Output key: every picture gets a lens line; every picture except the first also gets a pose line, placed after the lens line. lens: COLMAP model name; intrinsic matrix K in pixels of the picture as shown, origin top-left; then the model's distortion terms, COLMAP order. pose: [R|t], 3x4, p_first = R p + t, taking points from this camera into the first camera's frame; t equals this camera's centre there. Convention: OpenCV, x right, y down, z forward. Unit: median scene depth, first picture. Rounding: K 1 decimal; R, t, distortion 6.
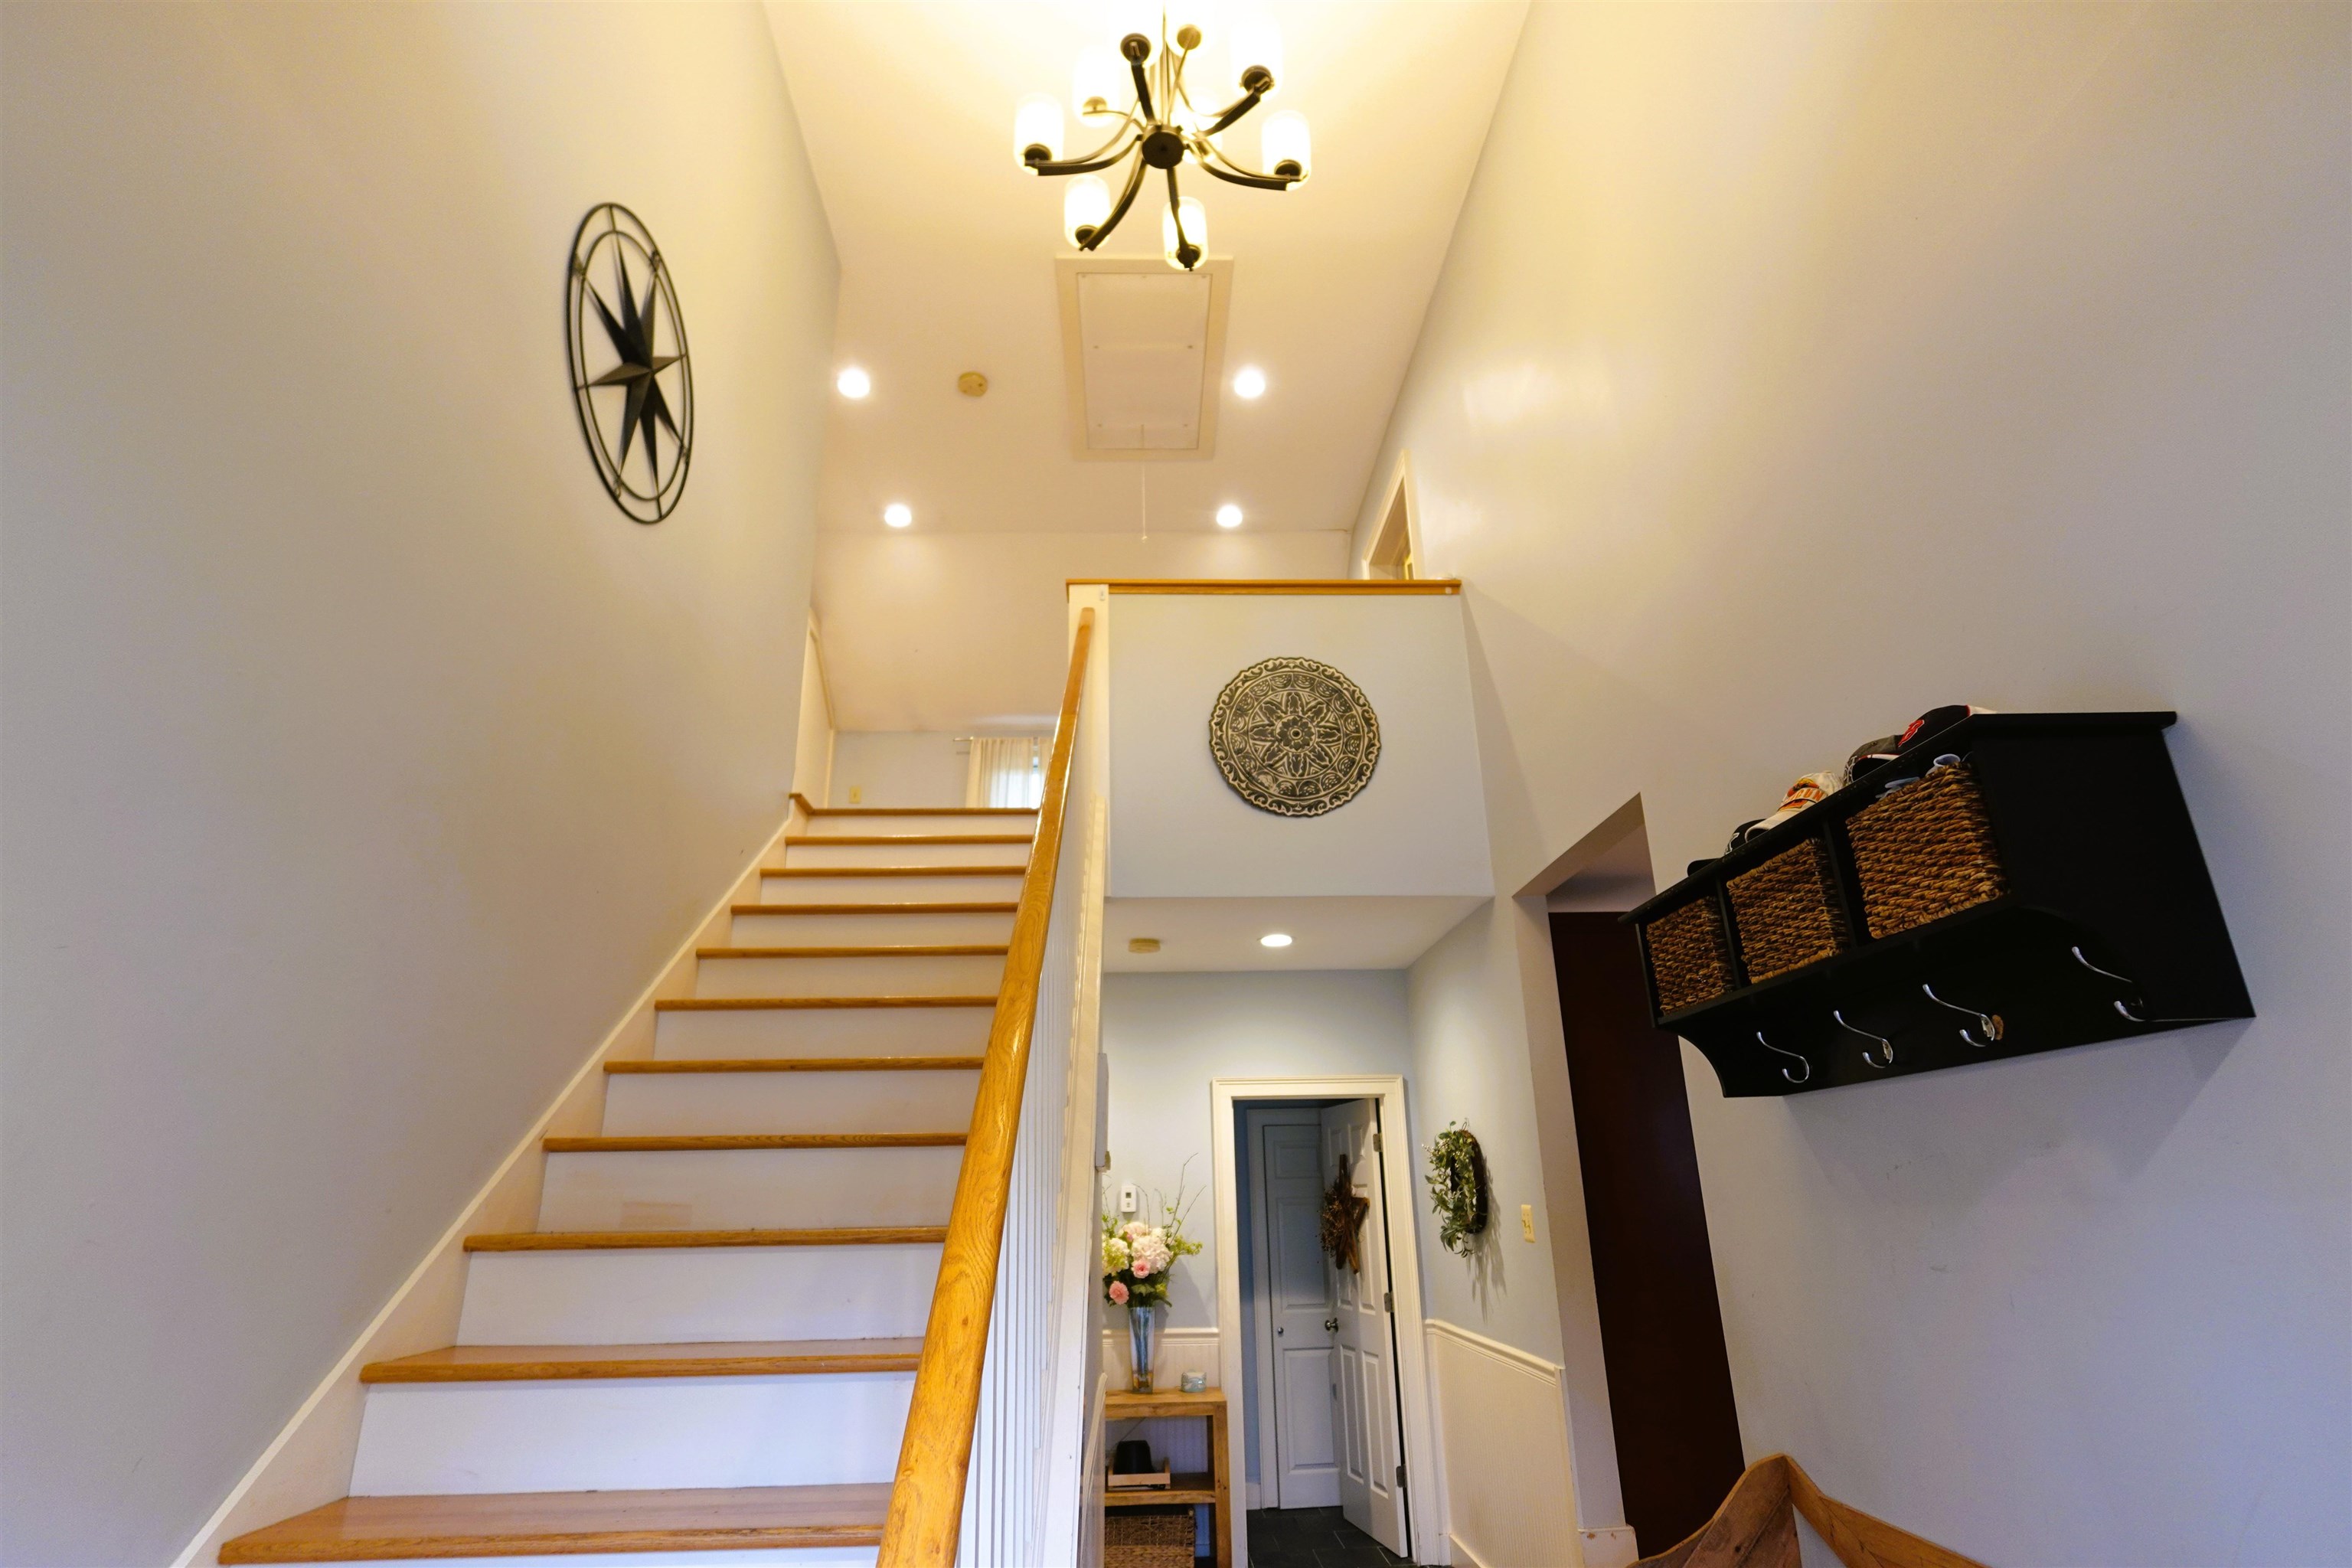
lens RADIAL K [[1186.6, 0, 1176.0], [0, 1186.6, 784.0], [0, 0, 1]] dist [-0.002916, -0.000712]
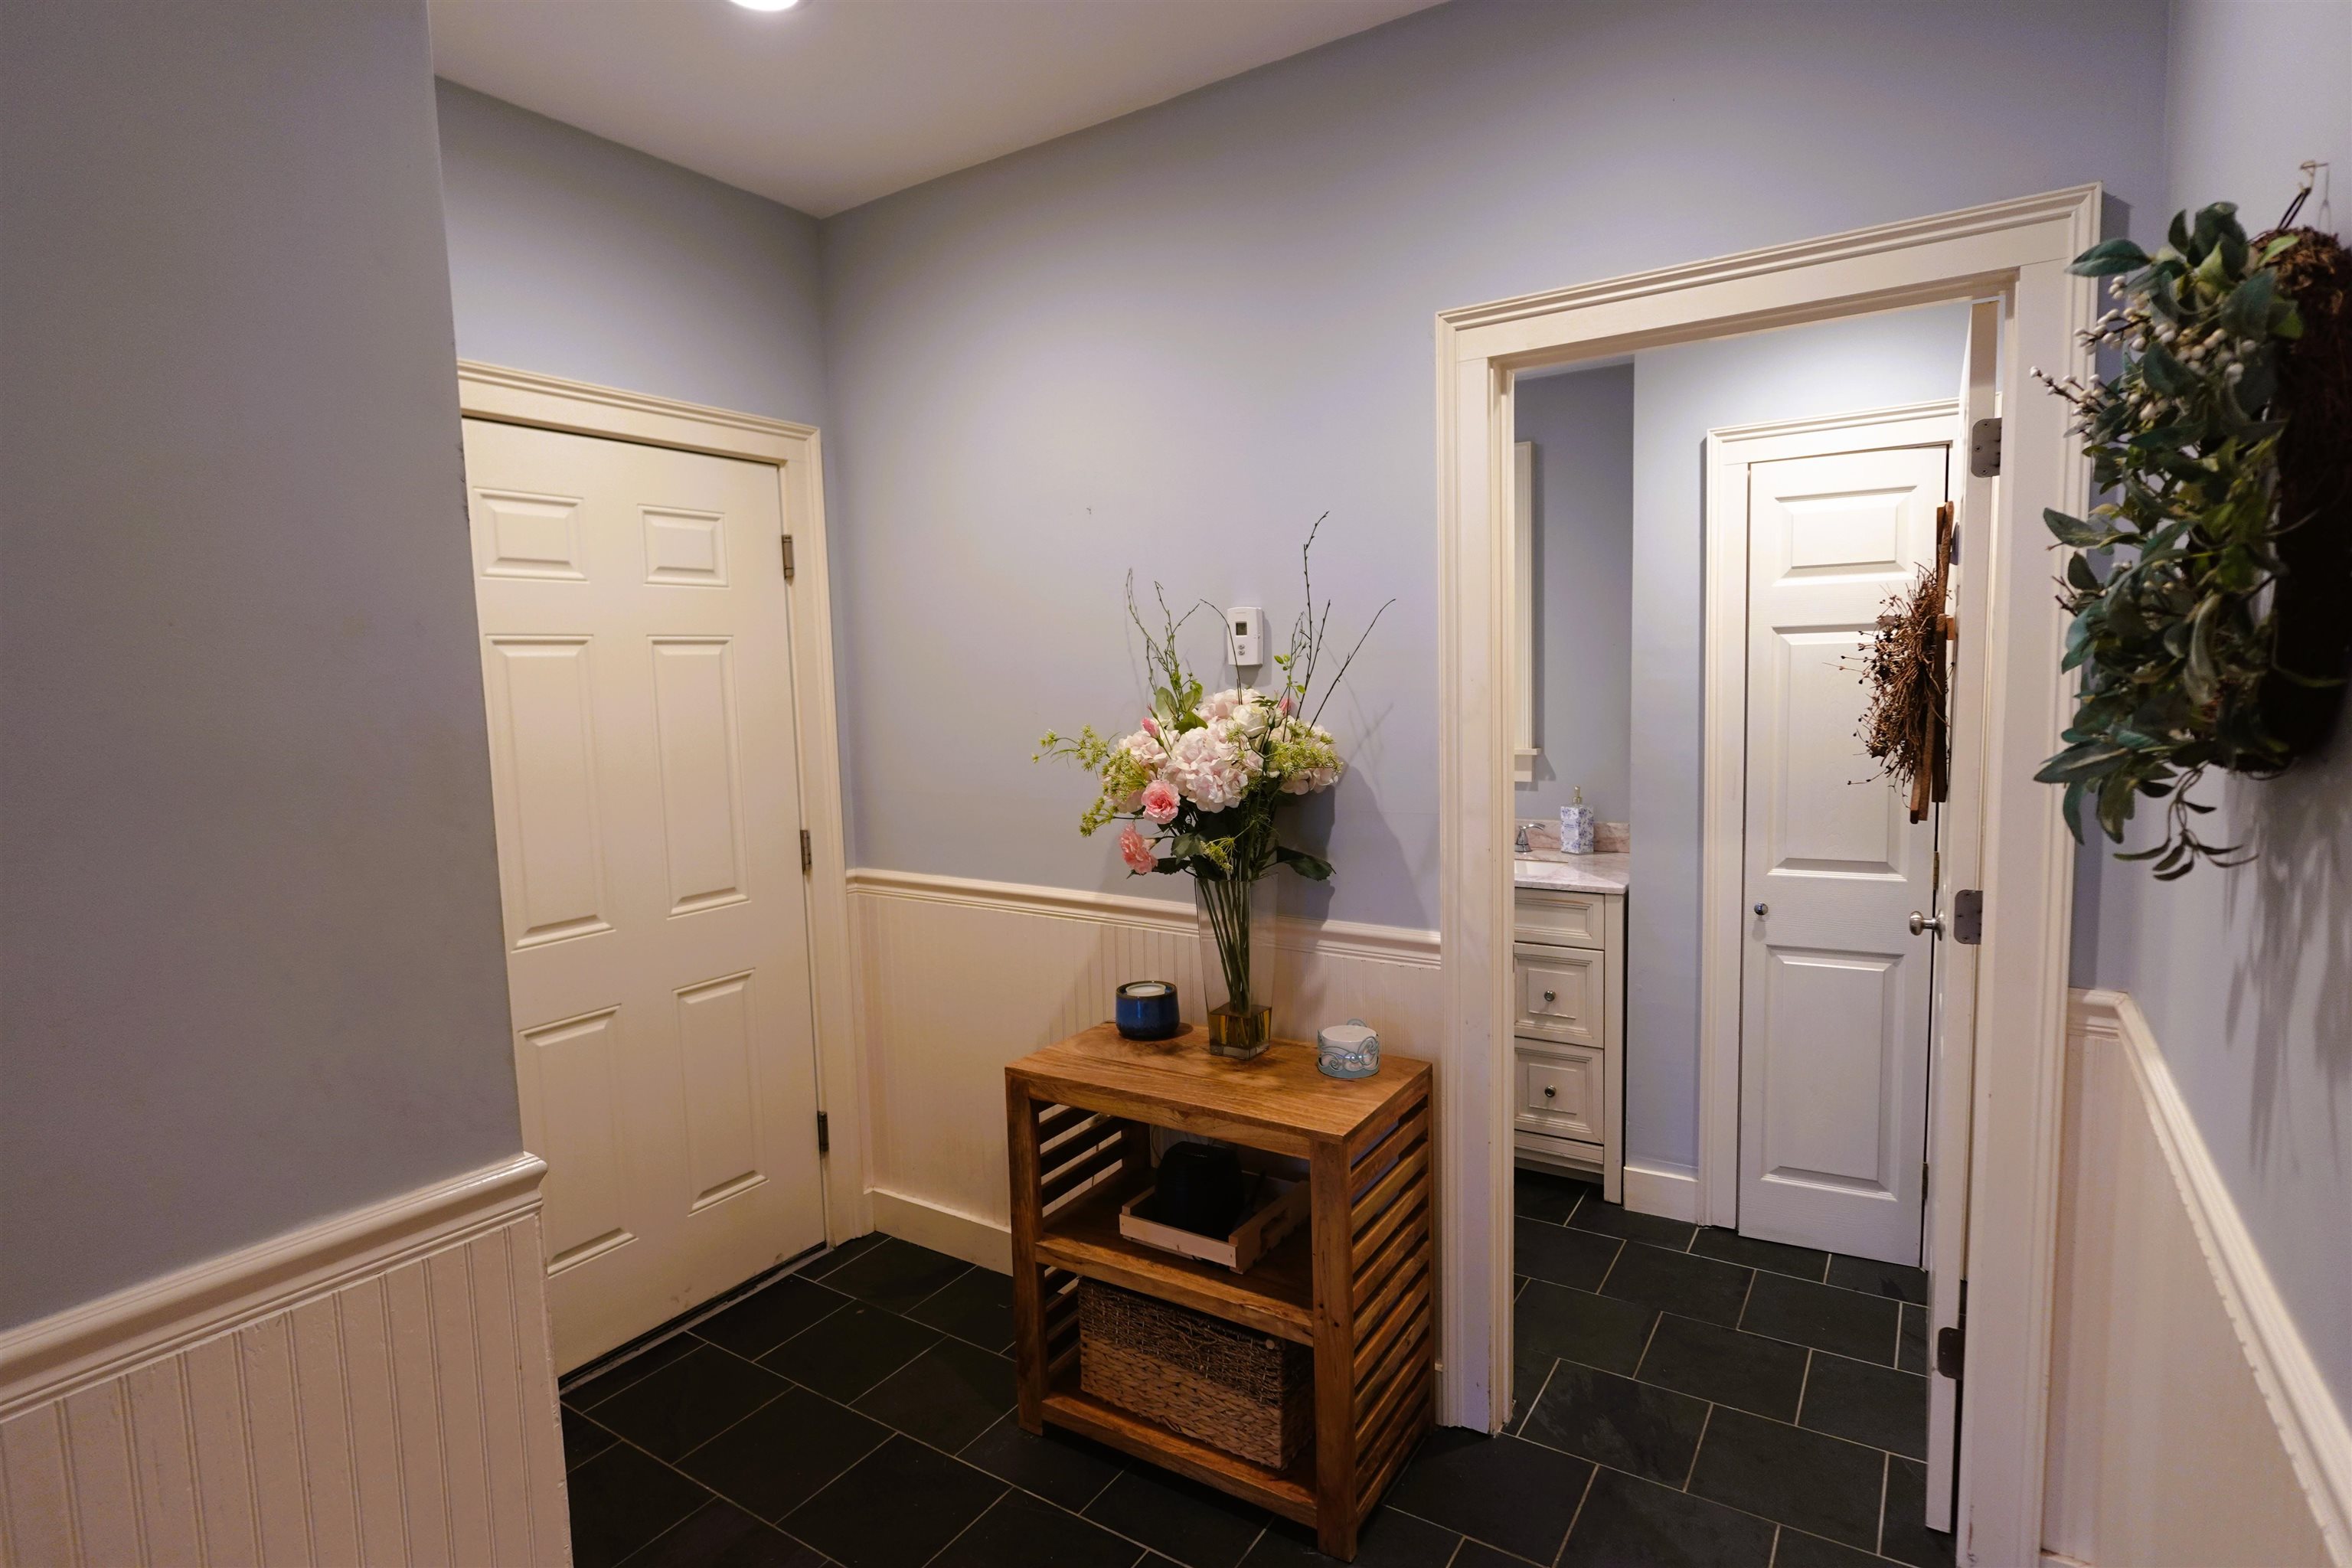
lens RADIAL K [[1186.6, 0, 1176.0], [0, 1186.6, 784.0], [0, 0, 1]] dist [-0.002916, -0.000712]
pose [[0.815065, 0.051163, -0.577105, 0.215464], [0.206465, 0.905048, 0.371834, 0.268766], [0.541332, -0.422221, 0.727110, 0.751662]]
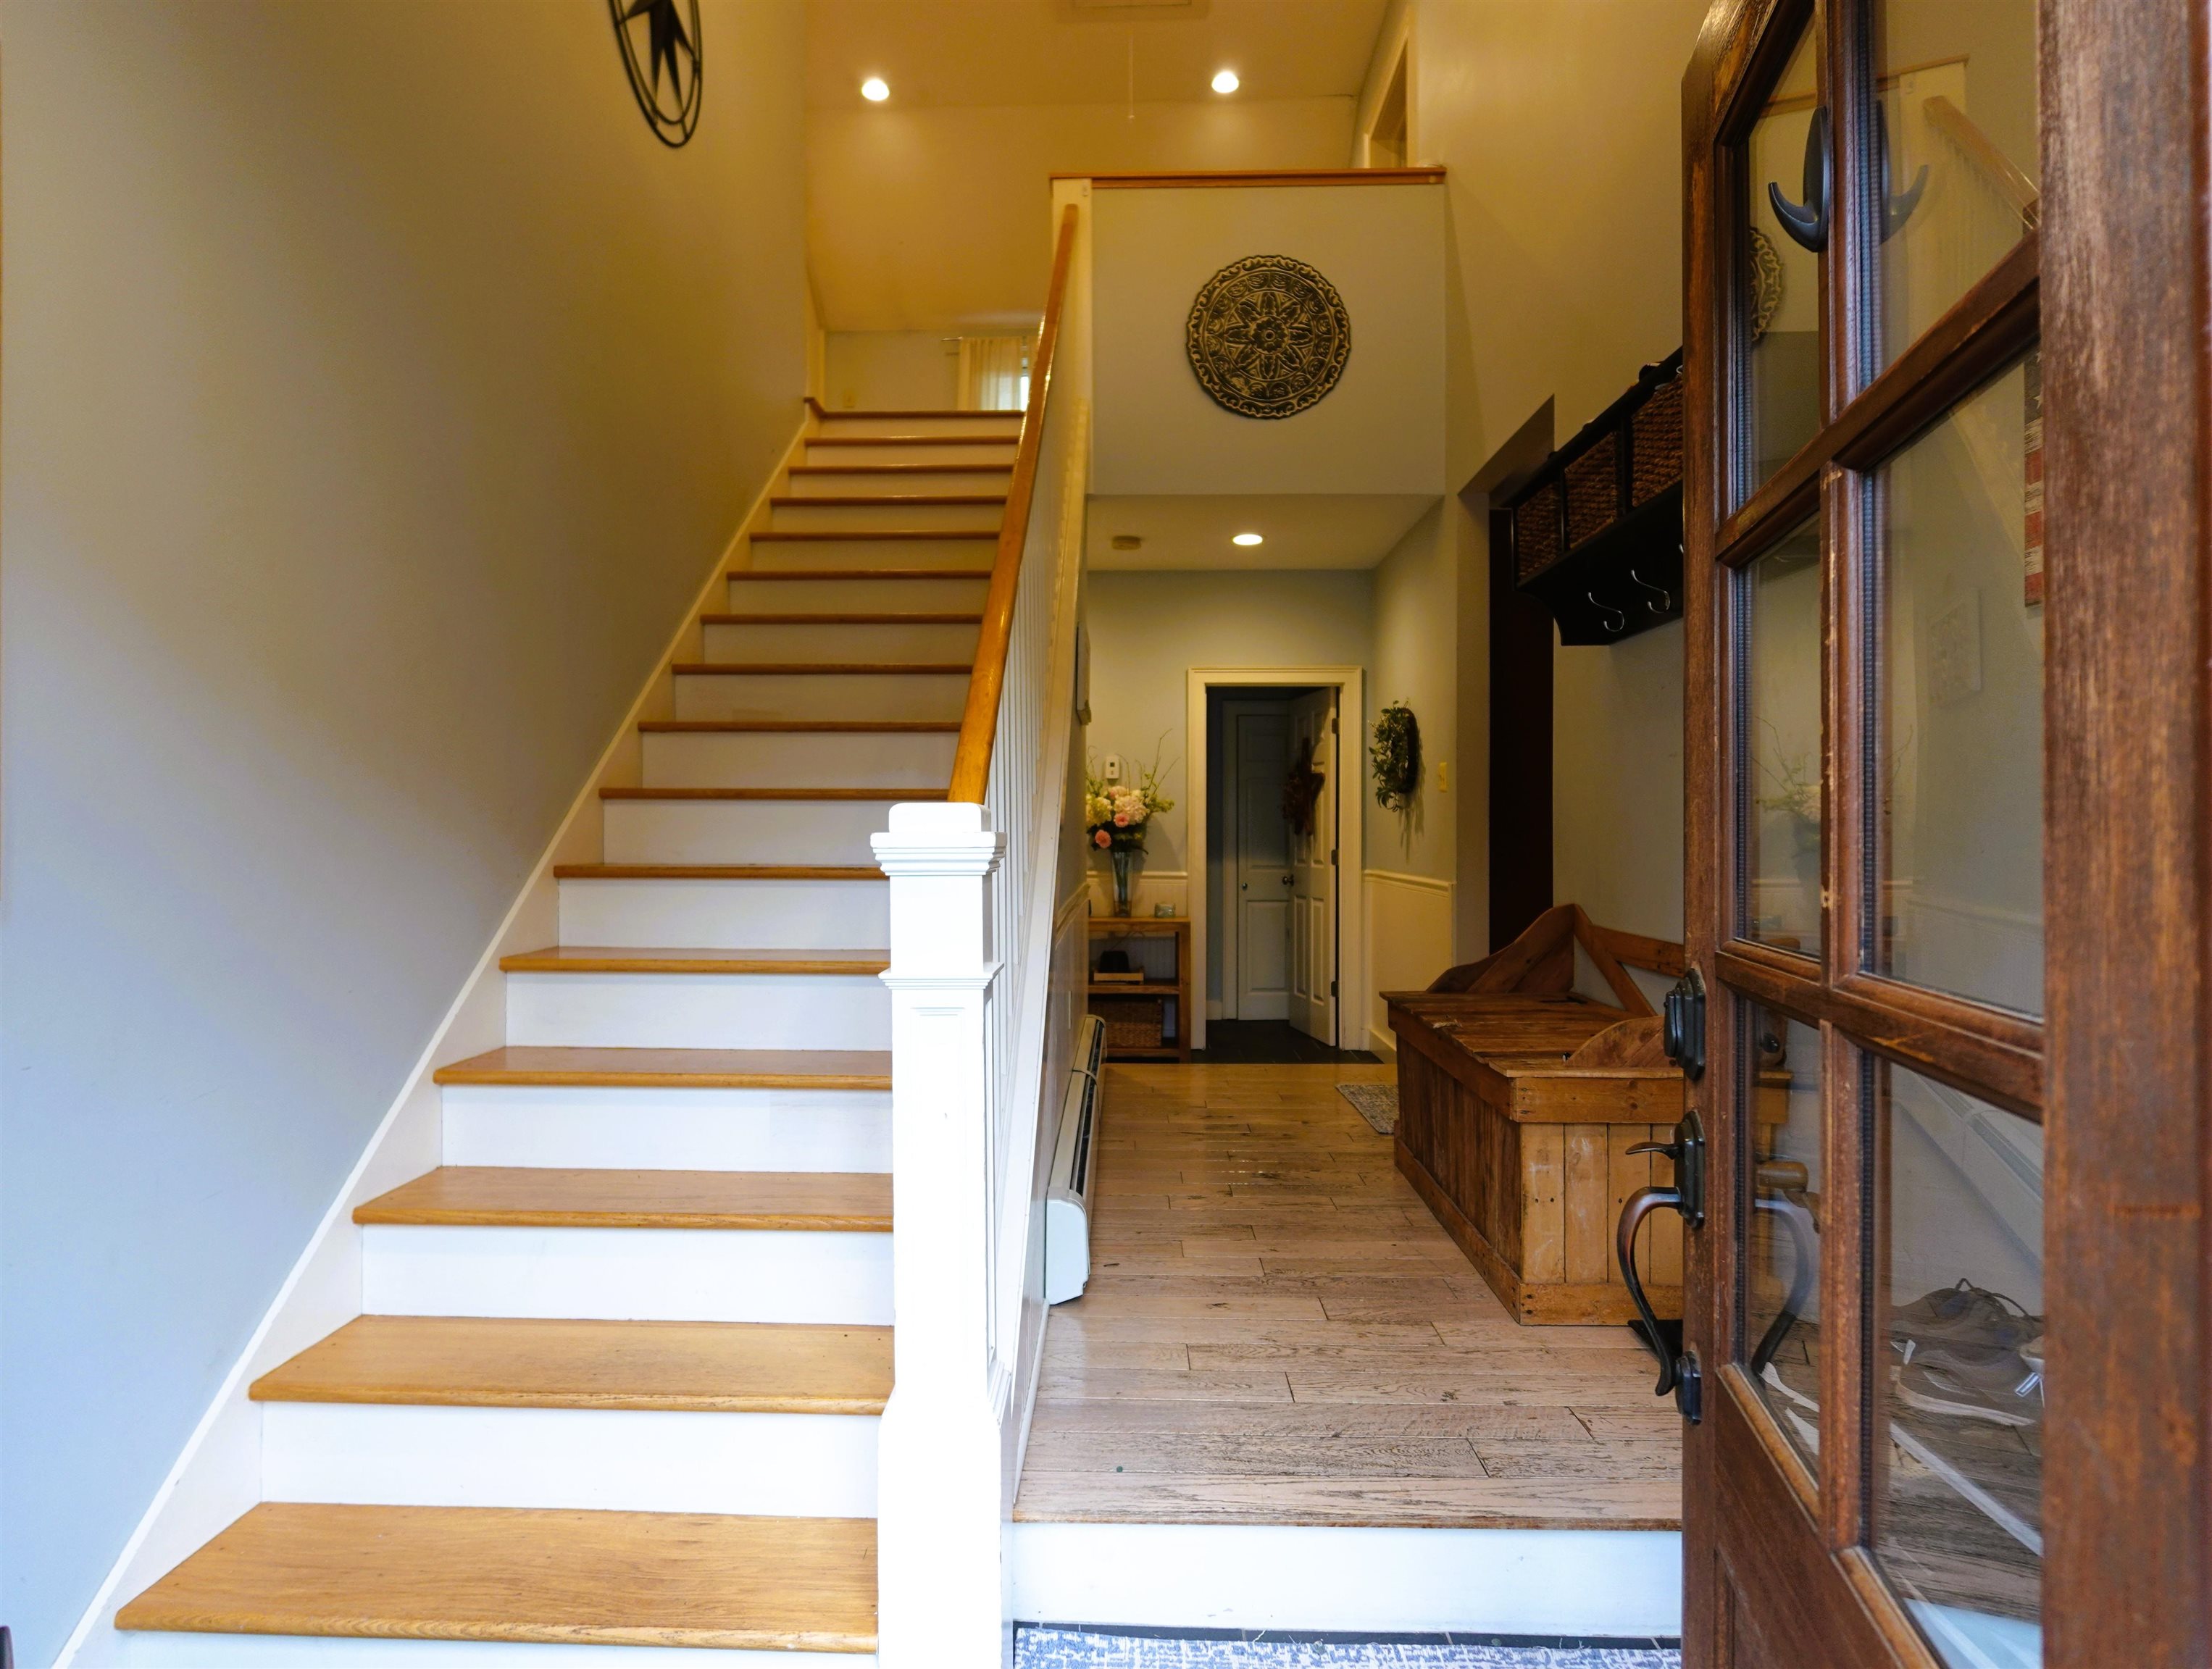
lens RADIAL K [[1246.1, 0, 1088.4], [0, 1246.1, 832.1], [0, 0, 1]] dist [-0.002235, 0.000304]
pose [[0.997431, 0.019838, -0.068825, 0.024662], [0.004574, 0.941279, 0.337600, -0.001393], [0.071481, -0.337048, 0.938770, -0.186389]]
